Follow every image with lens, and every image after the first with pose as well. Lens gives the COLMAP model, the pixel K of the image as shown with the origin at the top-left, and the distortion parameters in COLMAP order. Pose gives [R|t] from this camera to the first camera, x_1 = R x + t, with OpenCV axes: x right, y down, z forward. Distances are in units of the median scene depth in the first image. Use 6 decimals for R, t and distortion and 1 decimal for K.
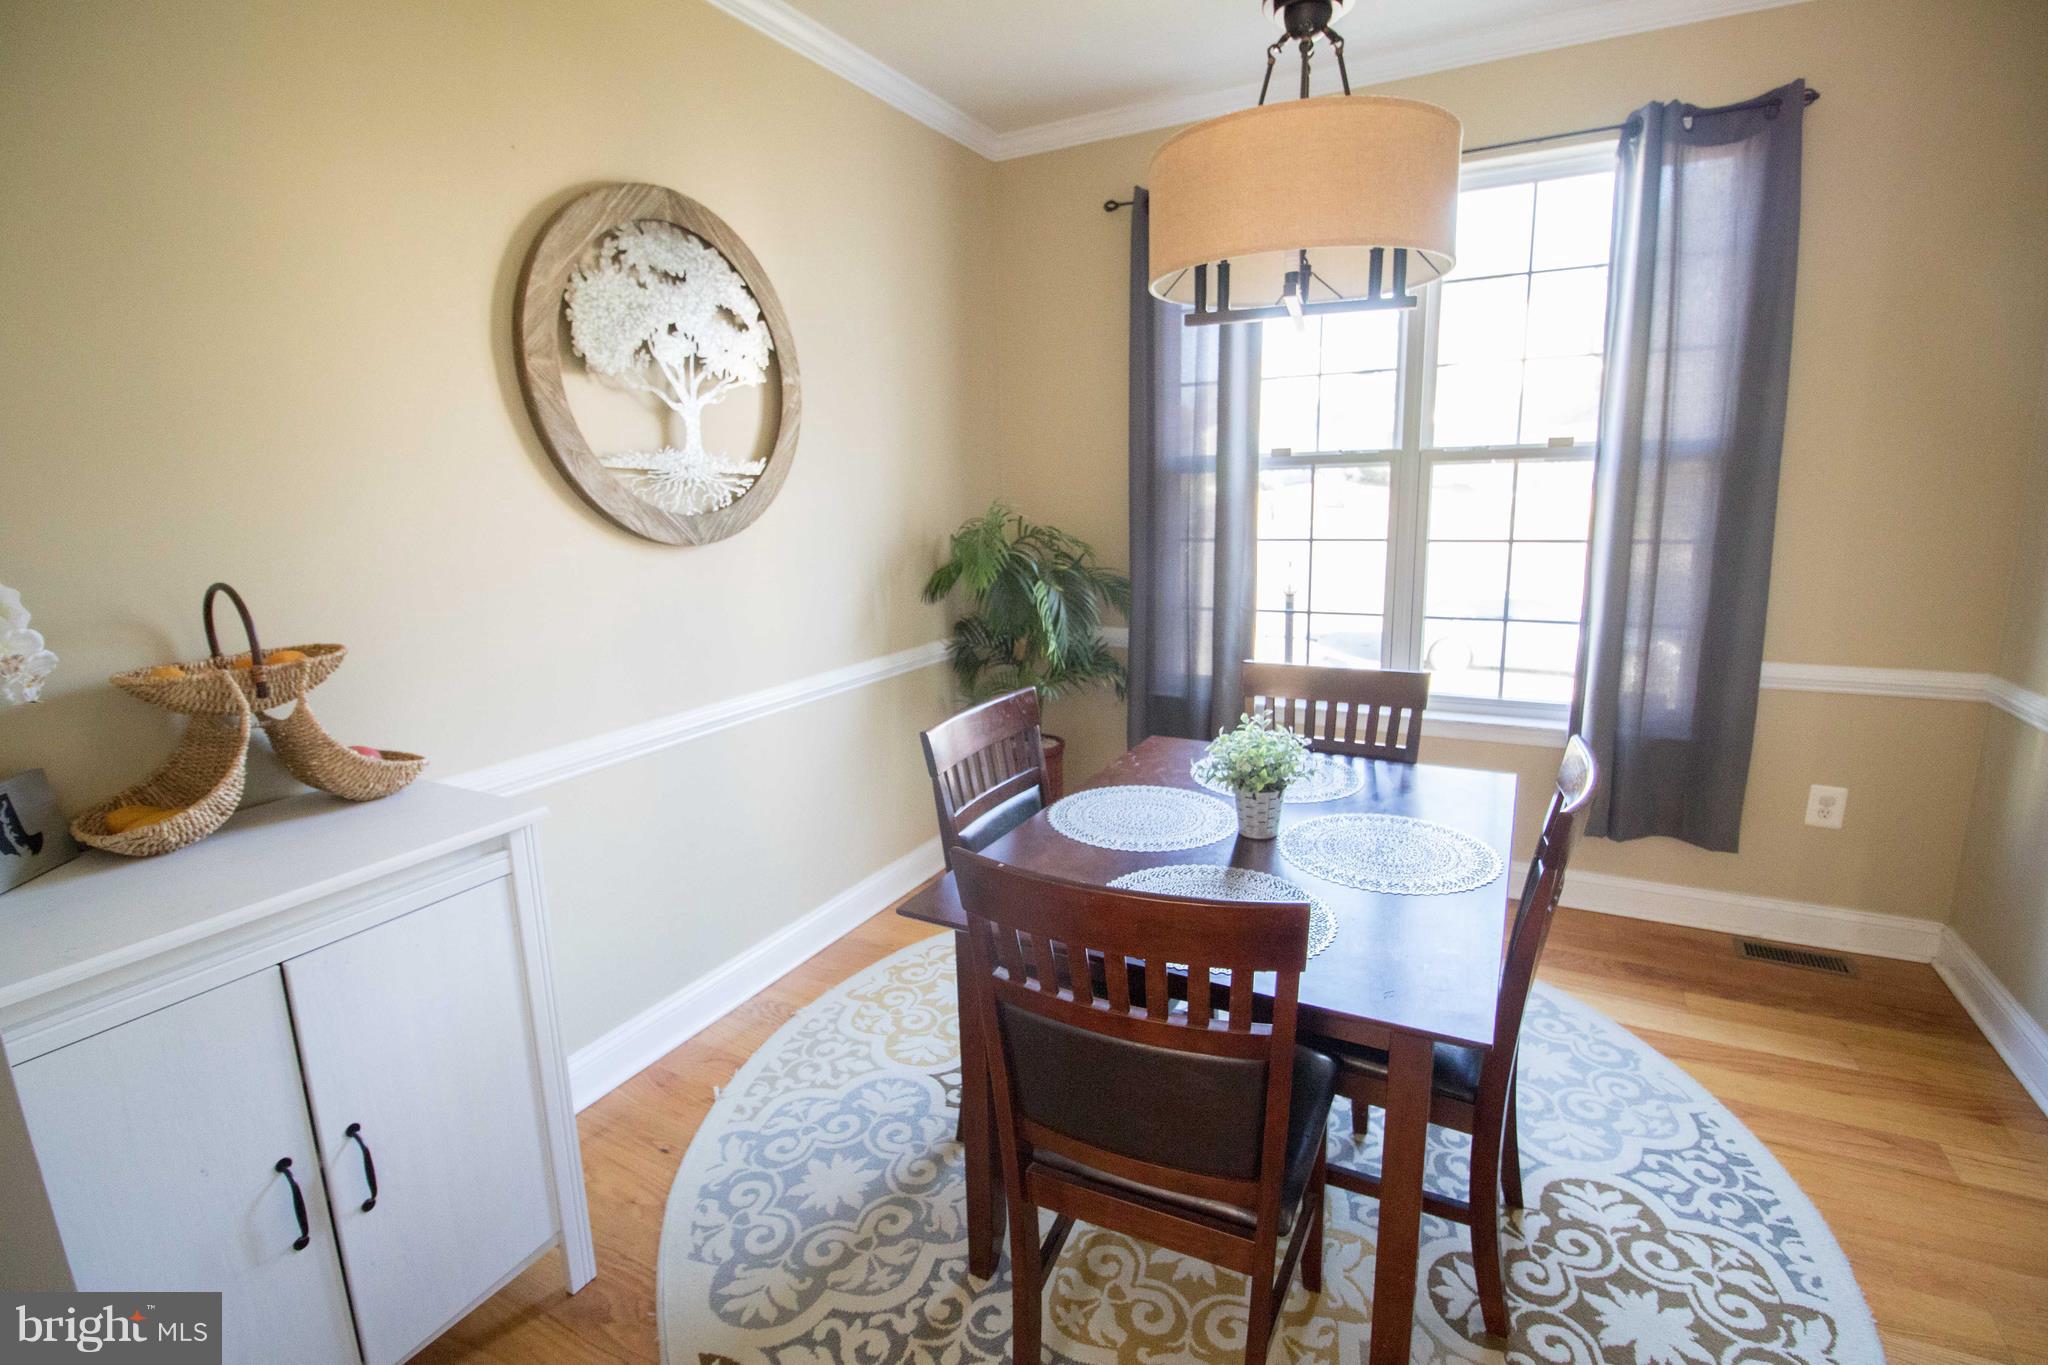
lens RADIAL K [[942.9, 0, 1011.3], [0, 942.9, 682.0], [0, 0, 1]] dist [-0.004610, -0.010797]
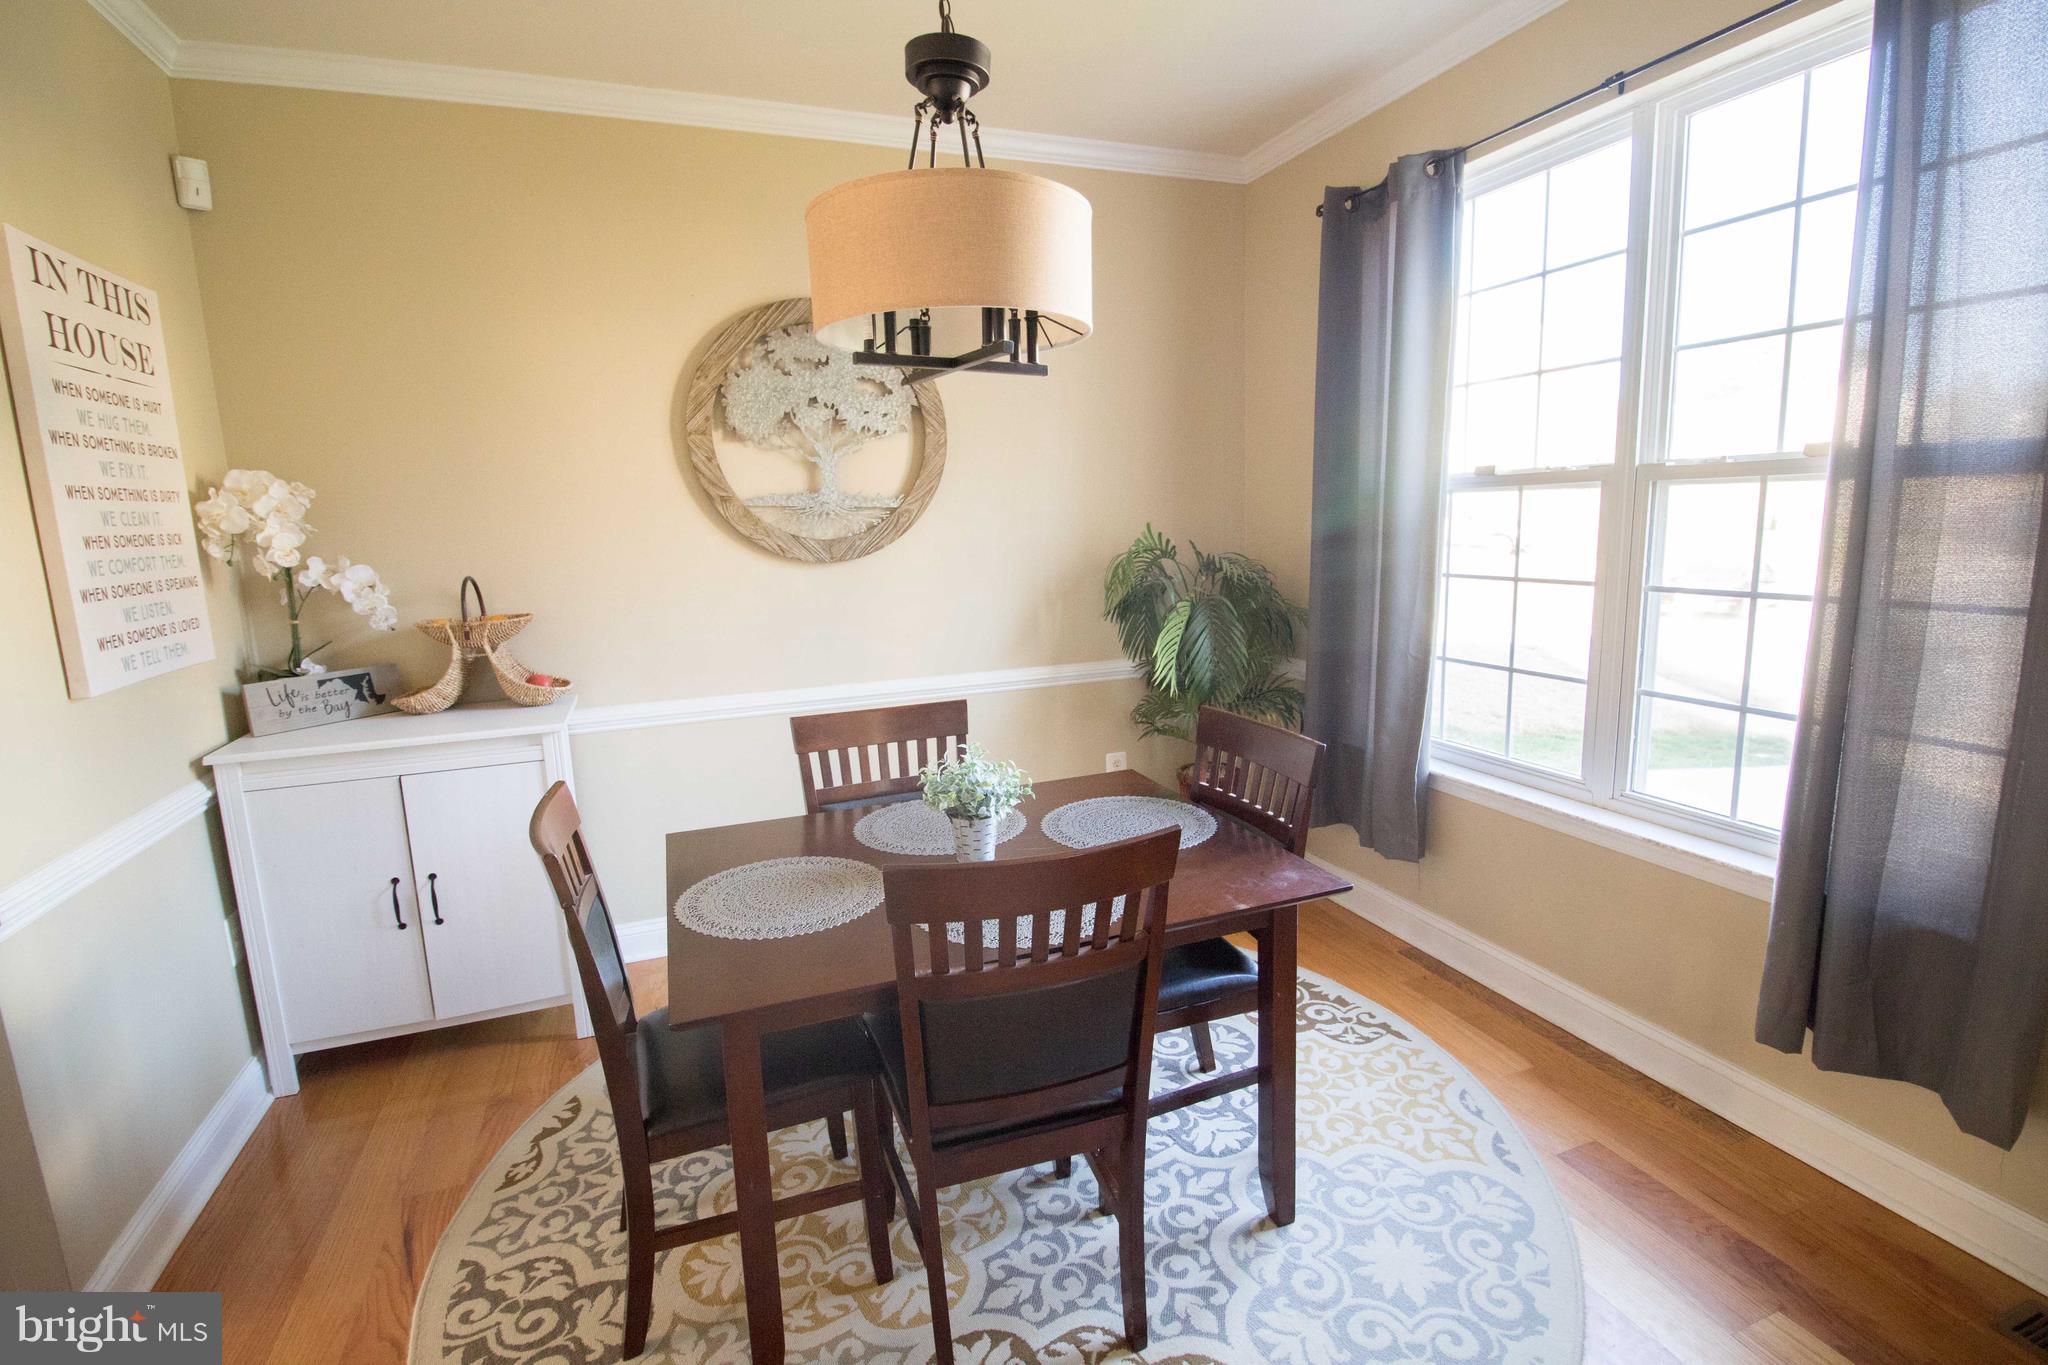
lens RADIAL K [[942.9, 0, 1025.0], [0, 942.9, 672.6], [0, 0, 1]] dist [-0.004610, -0.010797]
pose [[0.756750, 0.107410, -0.644820, 0.738543], [-0.120934, 0.992385, 0.023378, -0.056824], [0.642421, 0.060289, 0.763977, 0.181321]]
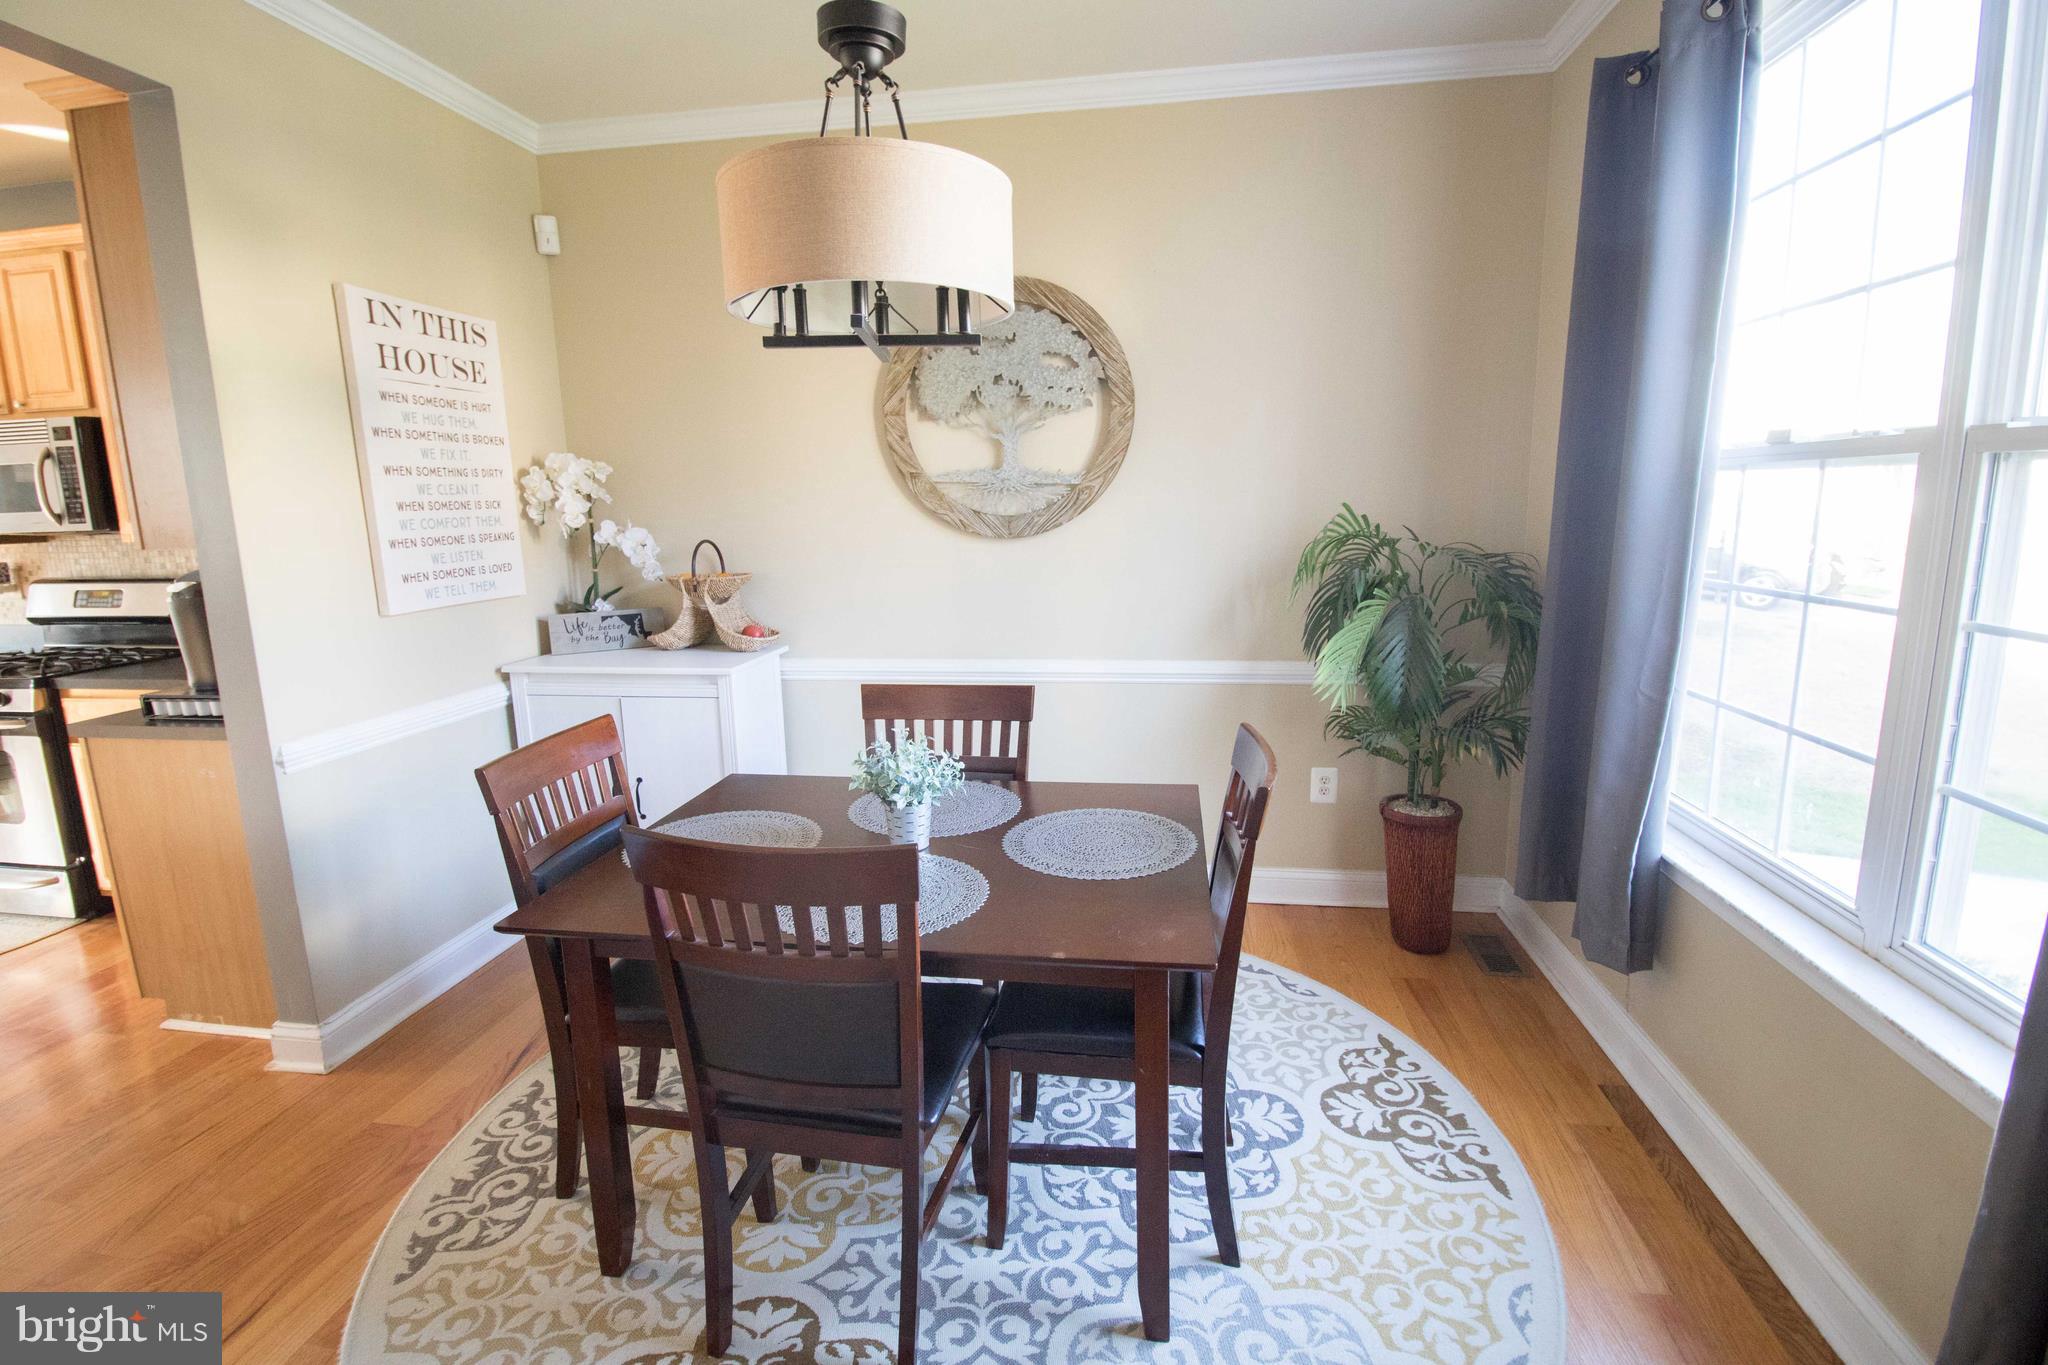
lens RADIAL K [[942.9, 0, 999.3], [0, 942.9, 666.4], [0, 0, 1]] dist [-0.004610, -0.010797]
pose [[0.334913, 0.179602, -0.924974, 0.930561], [-0.181458, 0.975584, 0.123727, -0.131361], [0.924611, 0.126406, 0.359326, 0.535213]]
